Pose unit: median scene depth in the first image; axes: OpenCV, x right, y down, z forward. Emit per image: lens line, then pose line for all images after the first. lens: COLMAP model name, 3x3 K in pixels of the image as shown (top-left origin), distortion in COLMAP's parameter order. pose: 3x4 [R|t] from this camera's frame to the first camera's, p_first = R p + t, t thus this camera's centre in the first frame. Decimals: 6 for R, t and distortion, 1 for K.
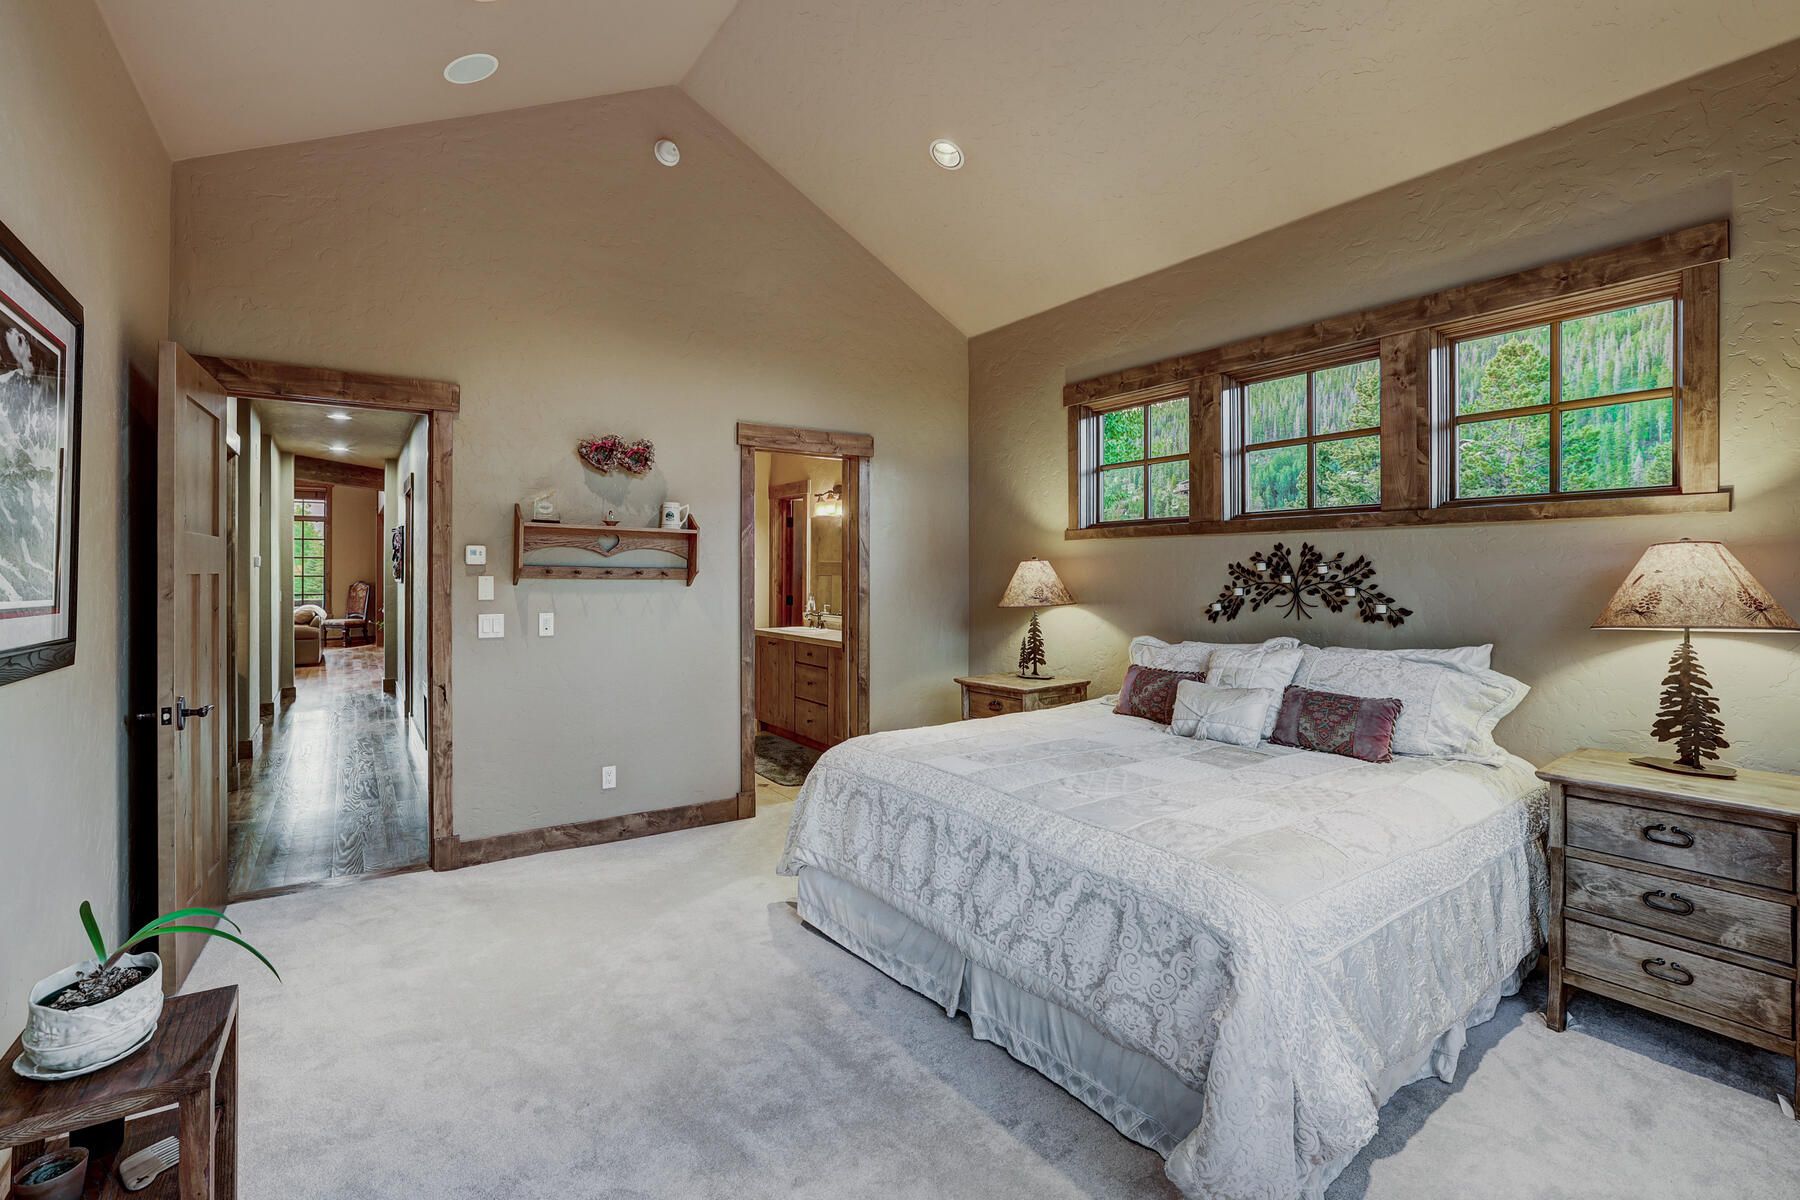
lens RADIAL K [[779.1, 0, 892.5], [0, 779.1, 586.8], [0, 0, 1]] dist [-0.047639, 0.018674]
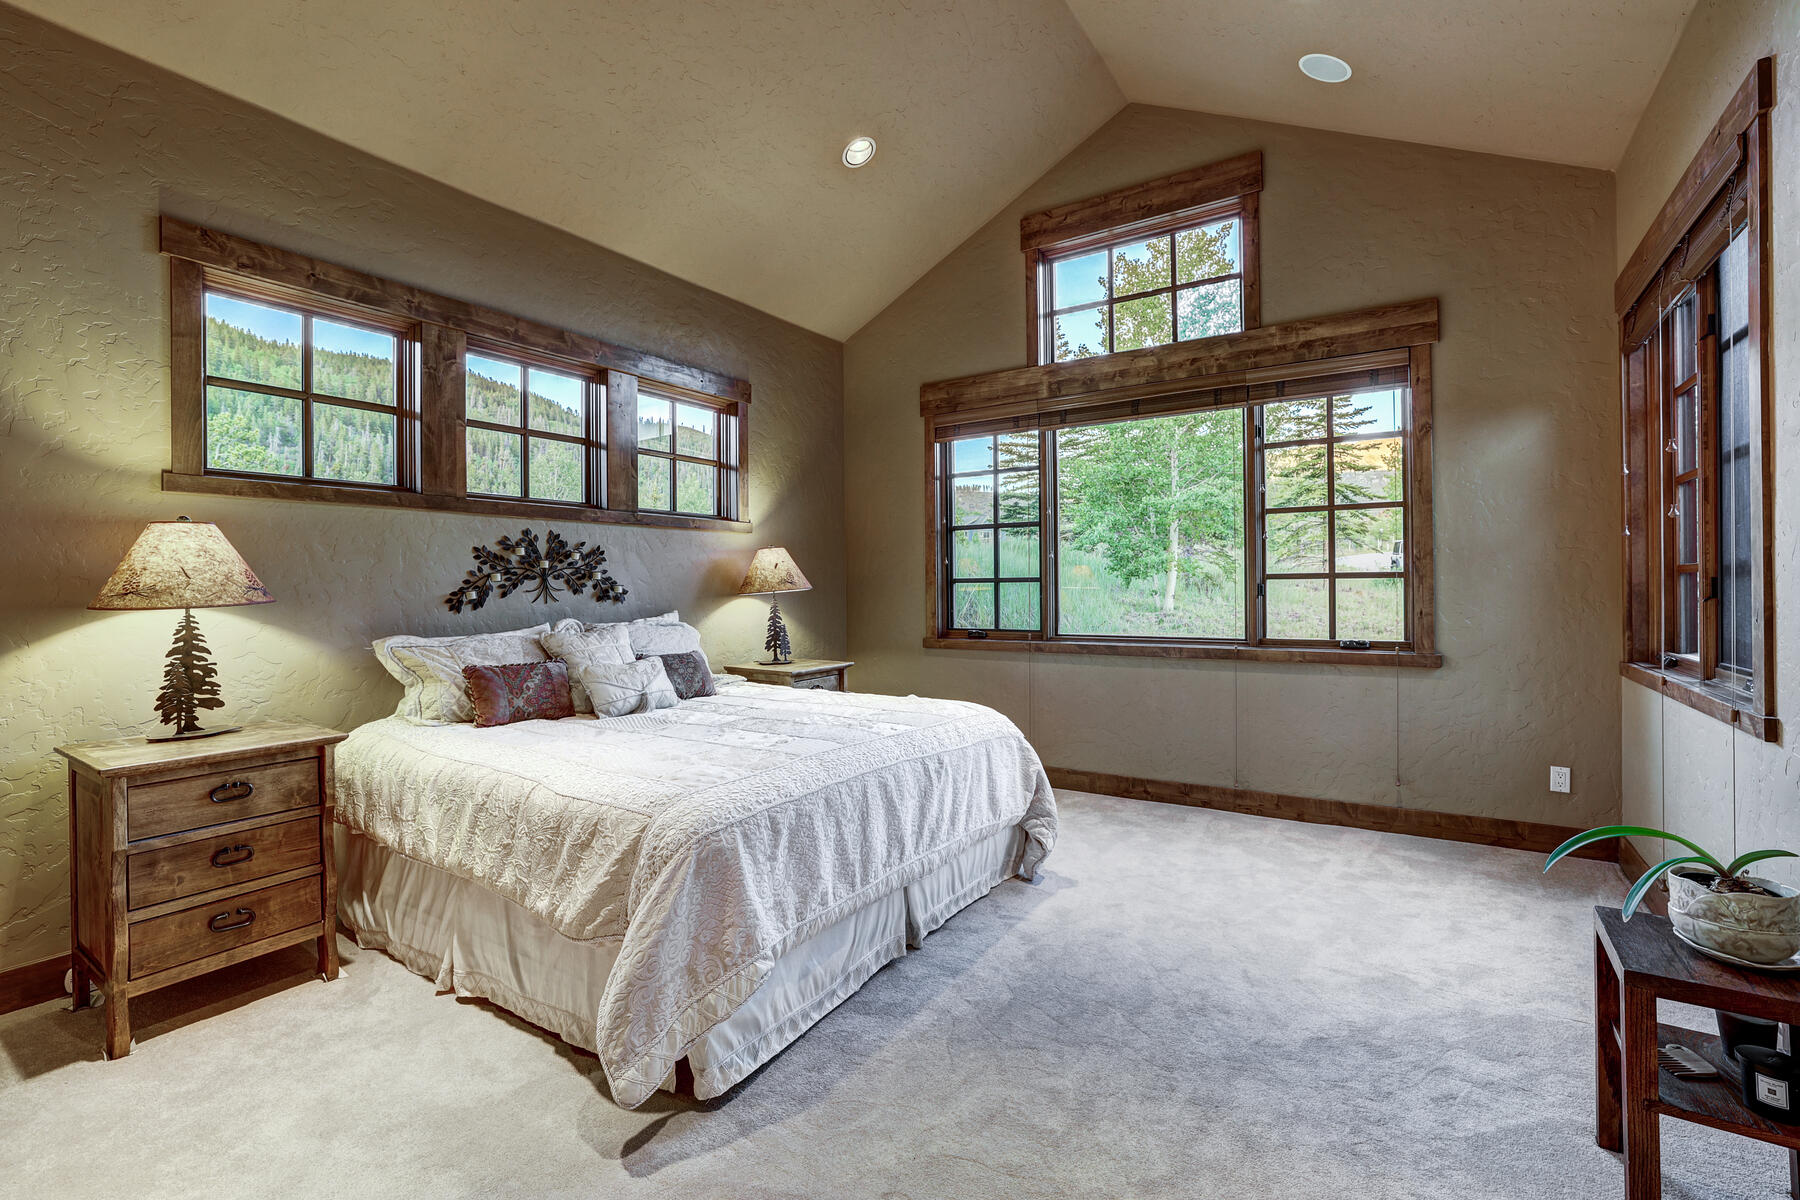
lens RADIAL K [[812.8, 0, 895.0], [0, 812.8, 569.6], [0, 0, 1]] dist [-0.049402, 0.021760]
pose [[-0.372985, -0.012333, 0.927755, -0.645400], [-0.010379, 0.999905, 0.009119, -0.017413], [-0.927779, -0.006228, -0.373078, 0.917580]]
